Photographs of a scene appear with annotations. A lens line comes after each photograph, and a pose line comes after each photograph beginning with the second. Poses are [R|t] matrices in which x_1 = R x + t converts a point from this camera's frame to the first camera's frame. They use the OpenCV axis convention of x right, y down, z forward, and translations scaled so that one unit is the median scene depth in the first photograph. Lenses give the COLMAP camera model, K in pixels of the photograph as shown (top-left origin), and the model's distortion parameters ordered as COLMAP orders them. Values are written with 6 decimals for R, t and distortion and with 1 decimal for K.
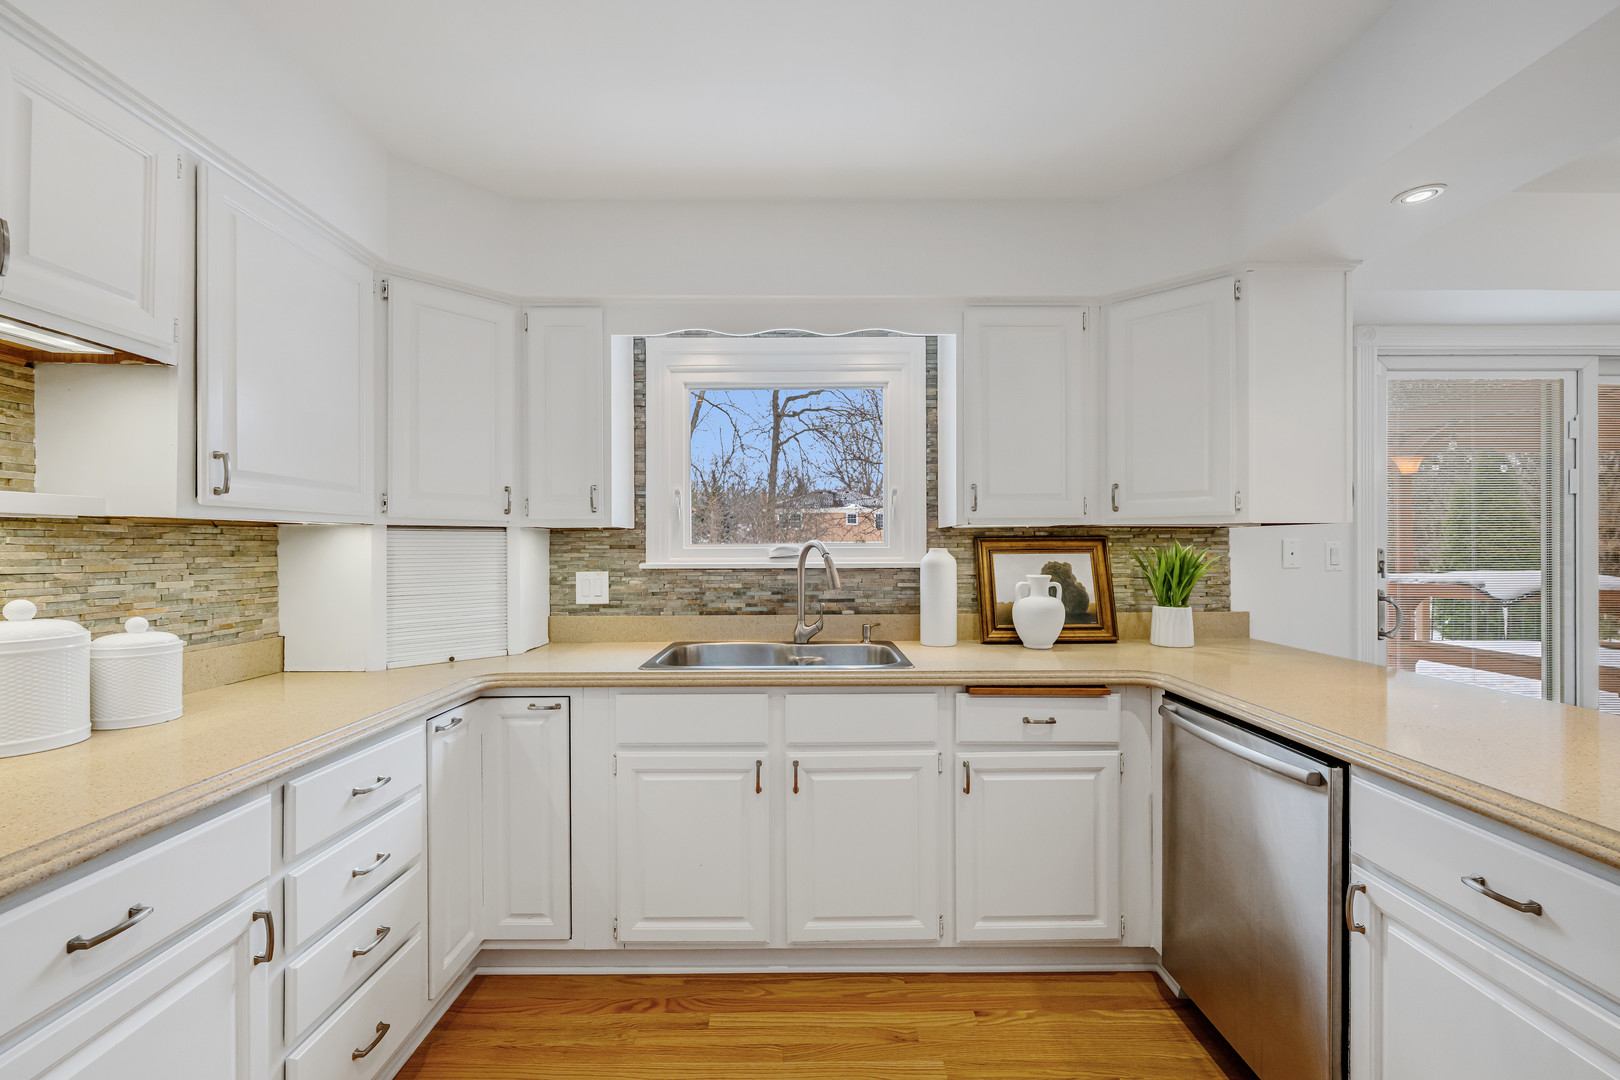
lens RADIAL K [[662.8, 0, 810.0], [0, 662.8, 540.0], [0, 0, 1]] dist [-0.000315, -0.000216]
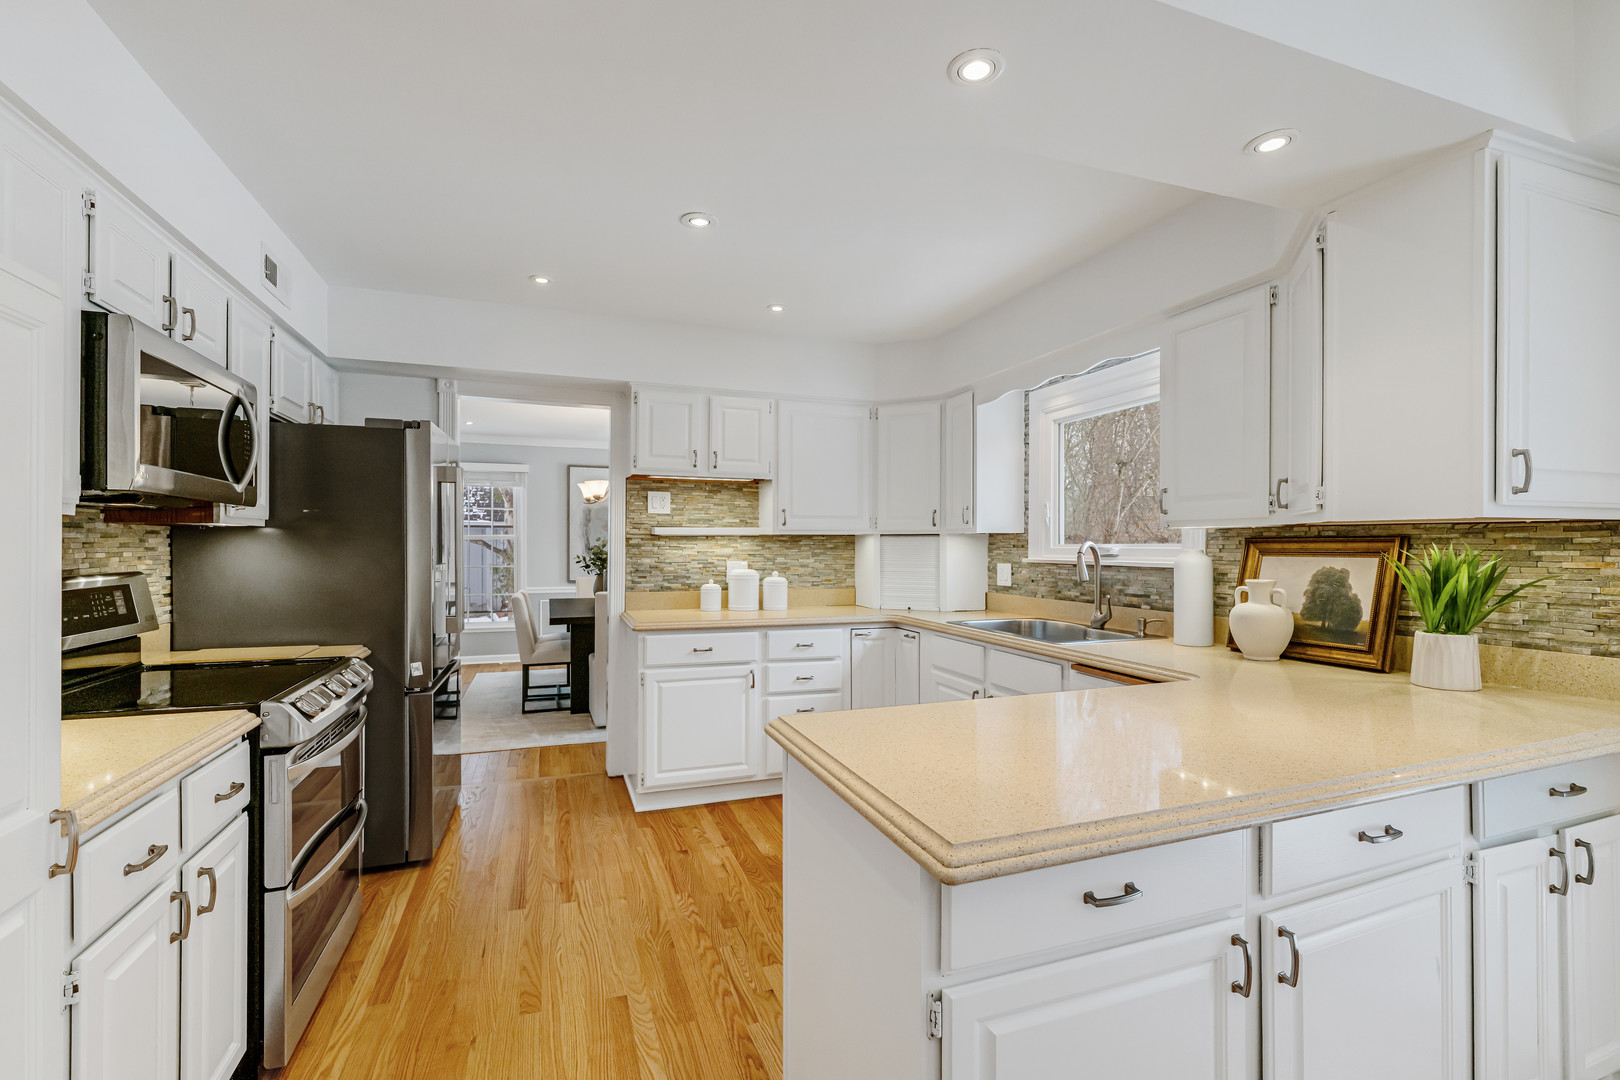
lens RADIAL K [[719.3, 0, 810.0], [0, 719.3, 540.0], [0, 0, 1]] dist [-0.000416, -0.000034]
pose [[0.335637, -0.002490, -0.941988, 1.031328], [0.007007, 0.999975, -0.000147, -0.005972], [0.941965, -0.006551, 0.335646, 0.082497]]
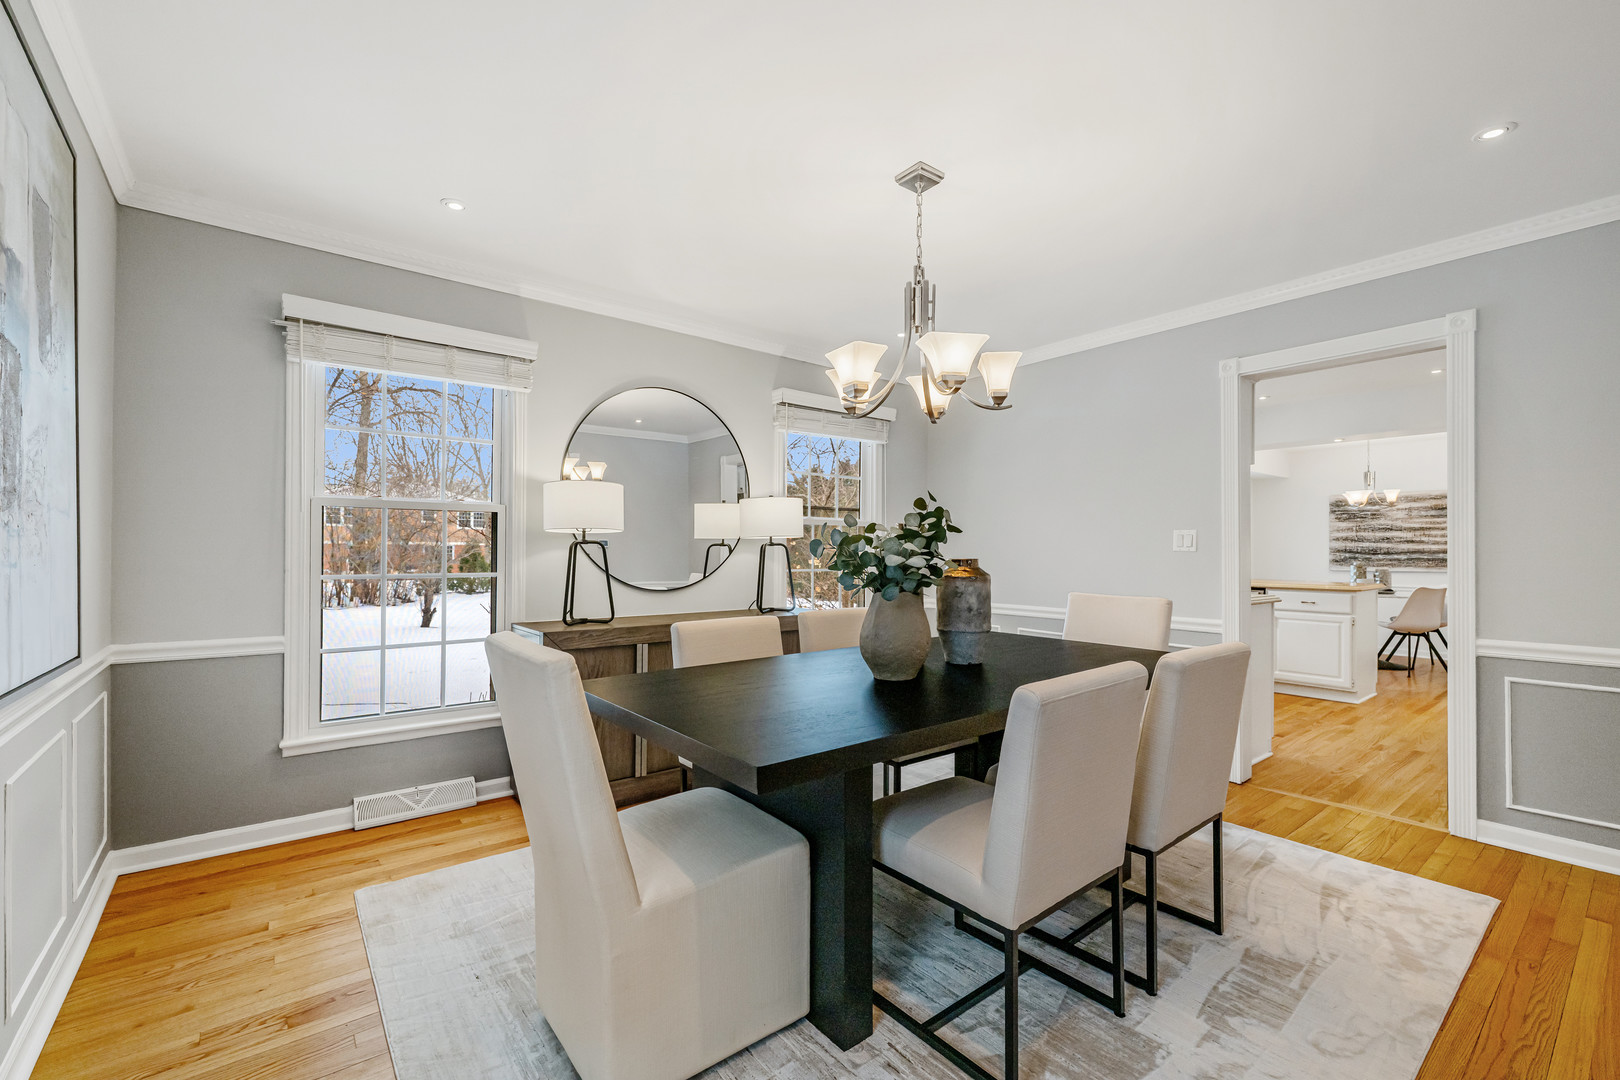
lens RADIAL K [[684.6, 0, 810.0], [0, 684.6, 540.0], [0, 0, 1]] dist [0.000449, 0.000072]
pose [[0.785928, 0.018244, 0.618049, -2.191471], [-0.014639, 0.999833, -0.010899, 0.052729], [-0.618145, -0.000482, 0.786064, -0.348592]]
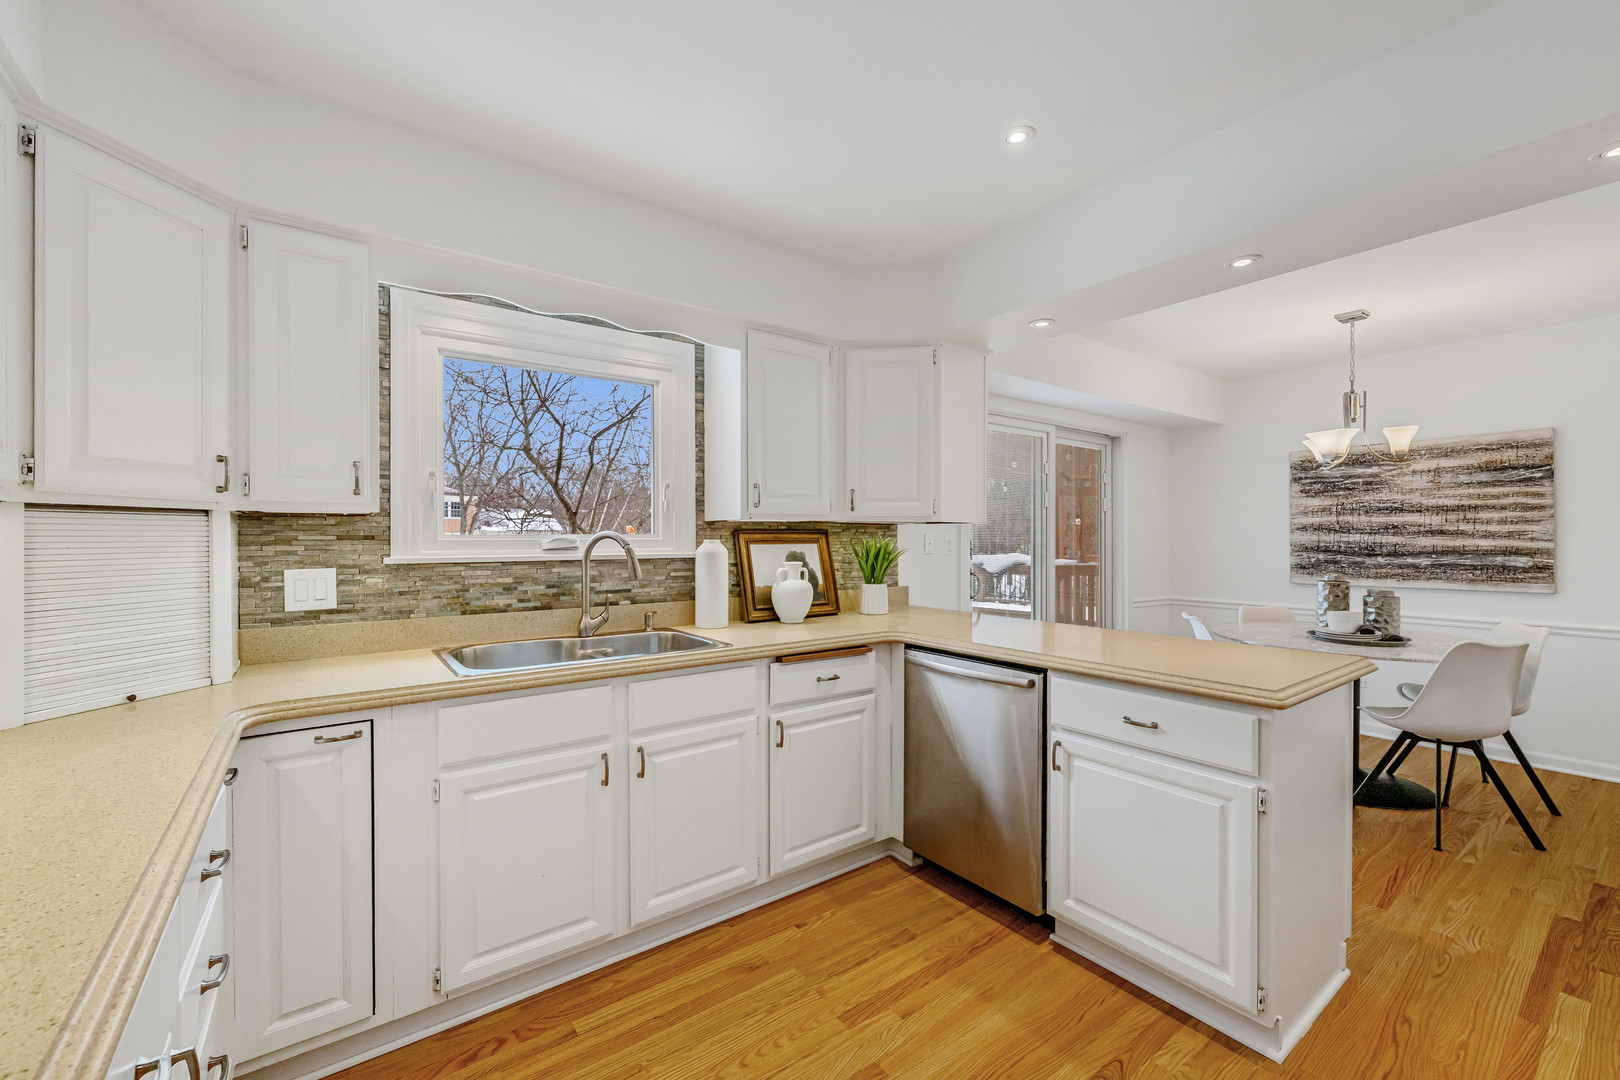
lens RADIAL K [[661.4, 0, 812.8], [0, 661.4, 532.9], [0, 0, 1]] dist [0.000086, -0.000010]
pose [[0.804513, 0.006812, 0.593896, -0.325745], [-0.007388, 0.999972, -0.001462, 0.001693], [-0.593889, -0.003212, 0.804541, 0.015358]]
